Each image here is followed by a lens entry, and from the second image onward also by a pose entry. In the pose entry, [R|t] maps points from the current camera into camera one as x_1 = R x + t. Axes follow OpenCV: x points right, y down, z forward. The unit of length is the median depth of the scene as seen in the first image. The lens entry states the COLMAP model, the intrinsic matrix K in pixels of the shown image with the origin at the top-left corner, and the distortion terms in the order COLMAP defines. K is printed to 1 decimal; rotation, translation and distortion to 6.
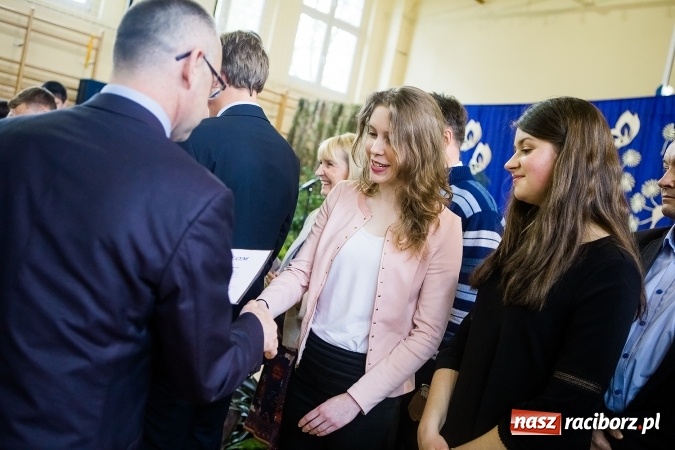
lens RADIAL K [[689.7, 0, 337.5], [0, 689.7, 225.0], [0, 0, 1]] dist [-0.042949, 0.007296]
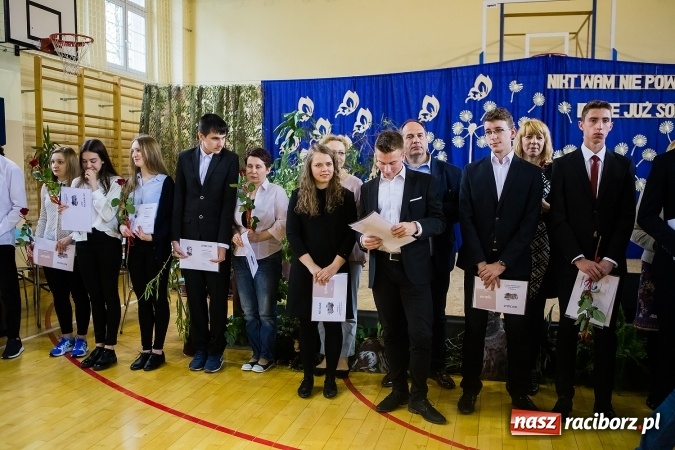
lens RADIAL K [[618.1, 0, 337.5], [0, 618.1, 225.0], [0, 0, 1]] dist [-0.094441, 0.119780]
pose [[0.814889, -0.236769, 0.529052, -0.467097], [0.177613, 0.970855, 0.160918, -0.098821], [-0.551733, -0.037164, 0.833192, 0.078857]]
